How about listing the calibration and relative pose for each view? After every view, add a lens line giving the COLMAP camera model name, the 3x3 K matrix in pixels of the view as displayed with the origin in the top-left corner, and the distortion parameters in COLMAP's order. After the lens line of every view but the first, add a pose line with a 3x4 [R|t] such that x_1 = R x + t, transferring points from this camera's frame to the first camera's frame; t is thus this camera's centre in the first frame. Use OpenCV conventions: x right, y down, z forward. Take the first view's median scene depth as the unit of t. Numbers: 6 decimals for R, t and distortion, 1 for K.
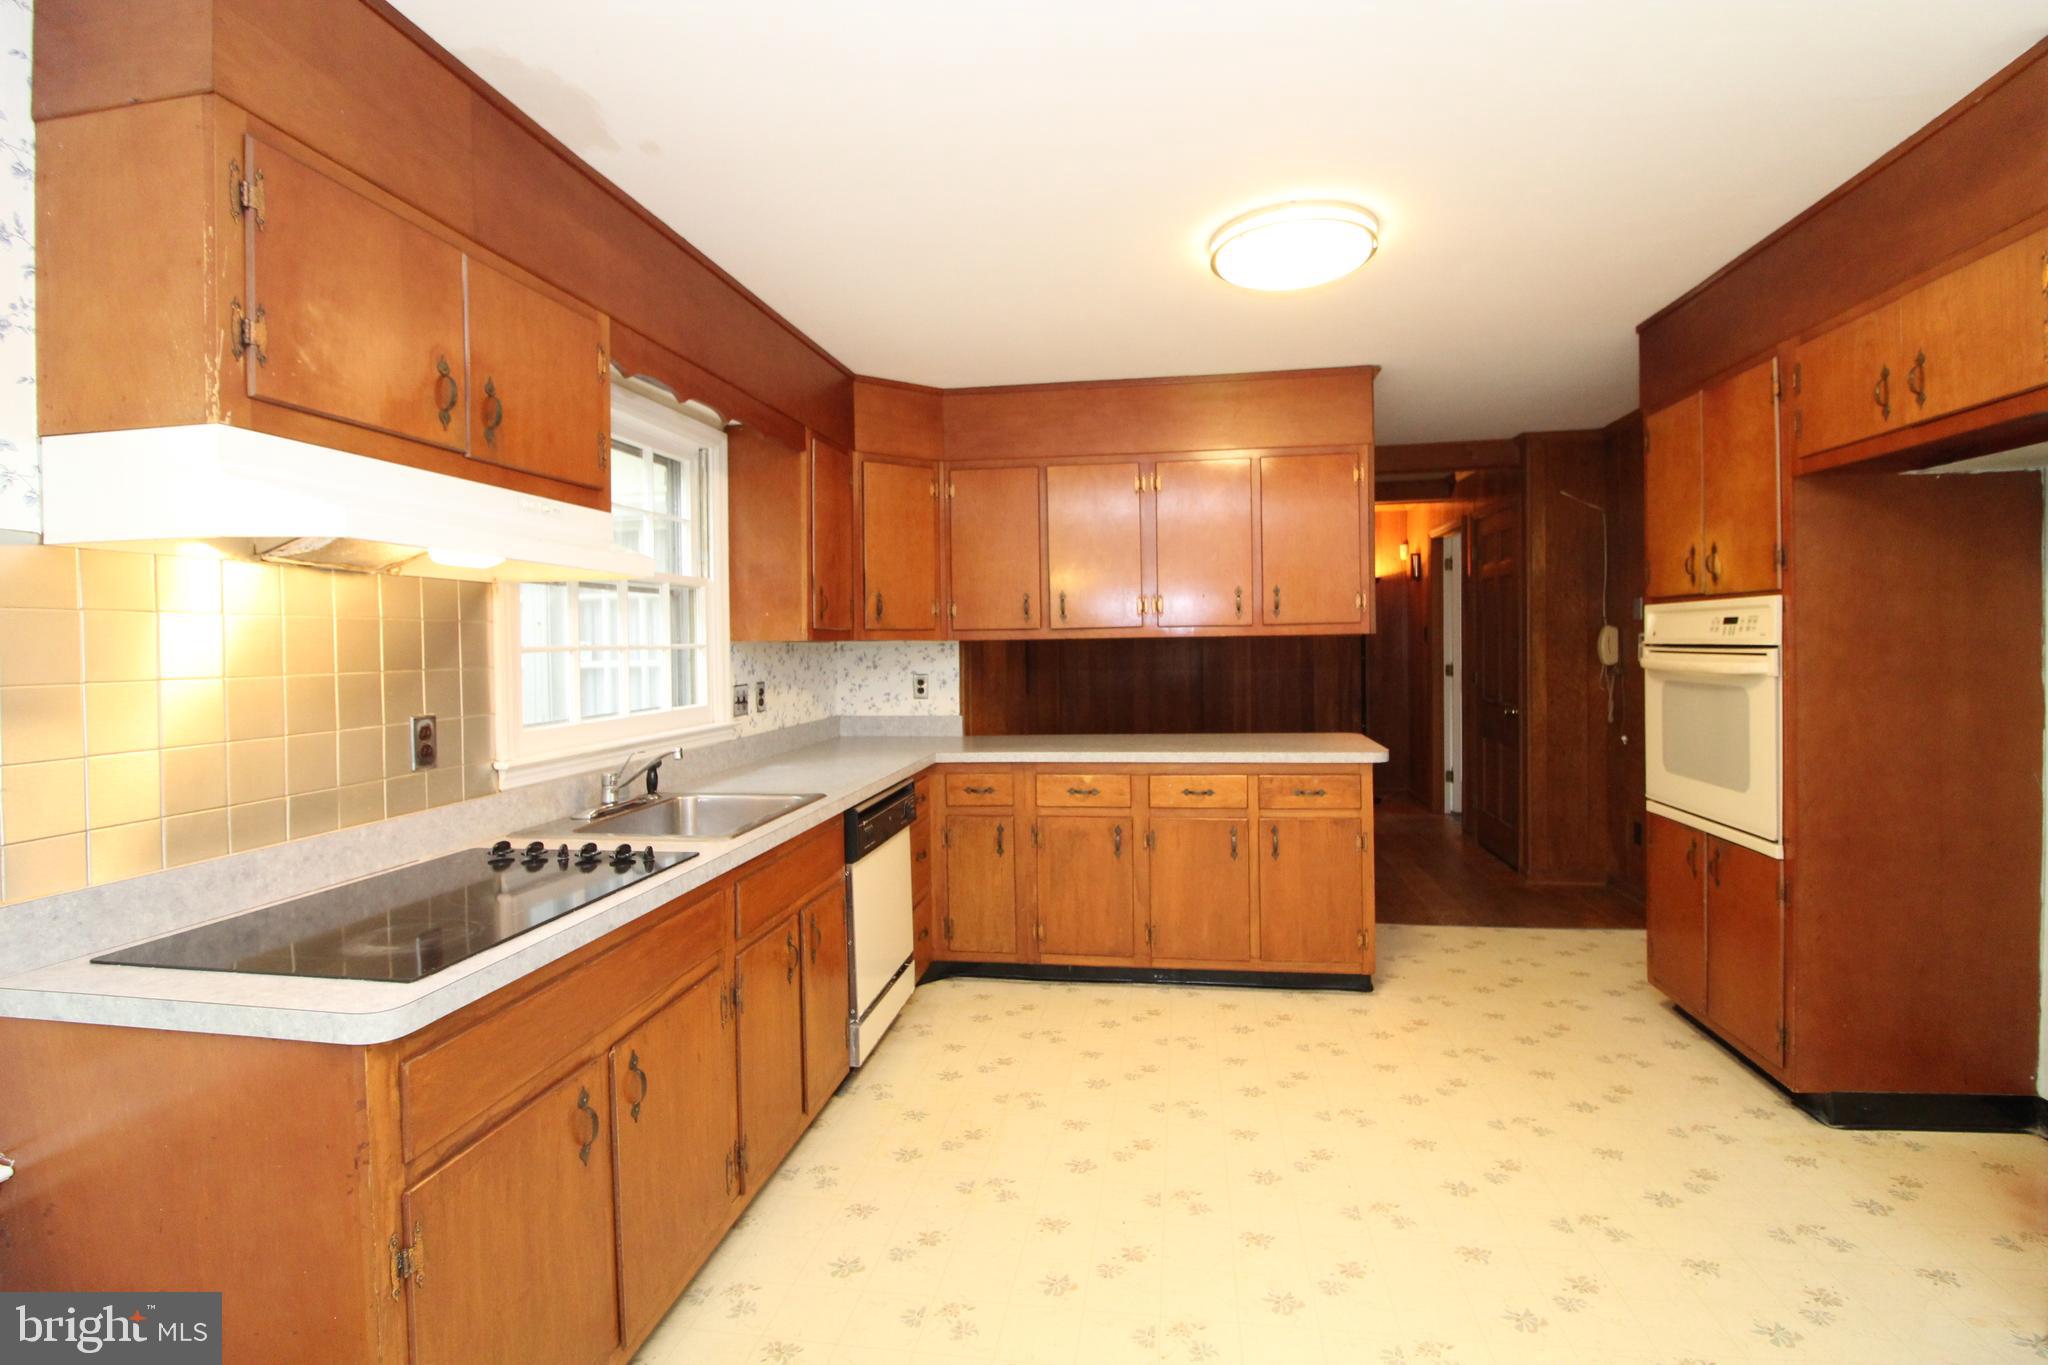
lens RADIAL K [[933.6, 0, 1029.1], [0, 933.6, 653.9], [0, 0, 1]] dist [-0.001090, -0.012319]
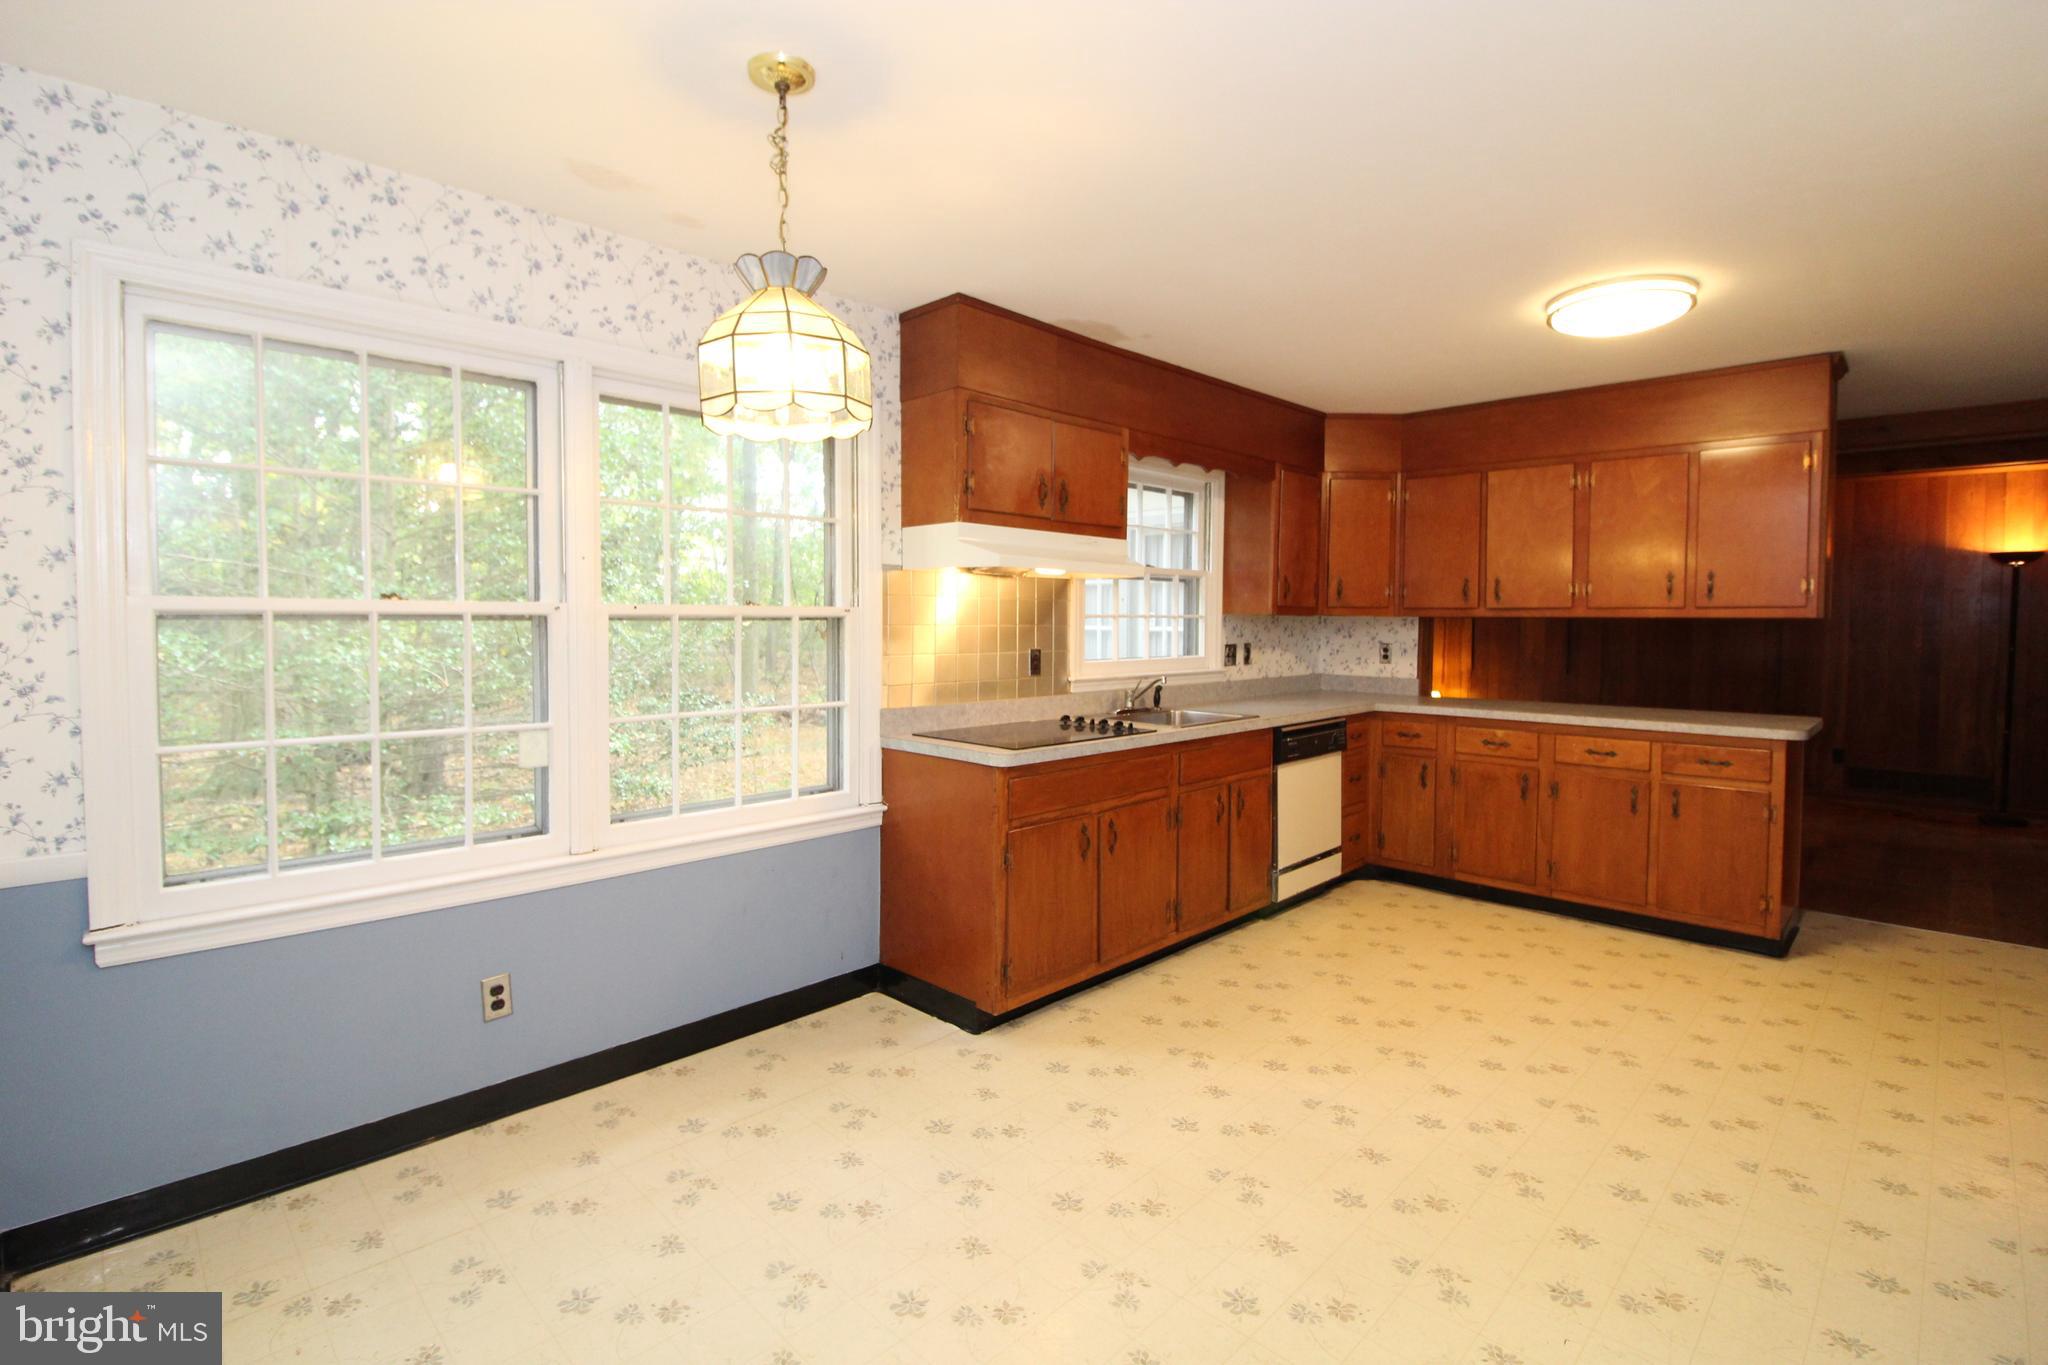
lens RADIAL K [[952.1, 0, 1040.1], [0, 952.1, 642.6], [0, 0, 1]] dist [0.001628, -0.013785]
pose [[0.813932, 0.035539, -0.579872, 0.300130], [-0.026728, 0.999361, 0.023731, 0.003764], [0.580344, -0.003816, 0.814362, -0.360564]]
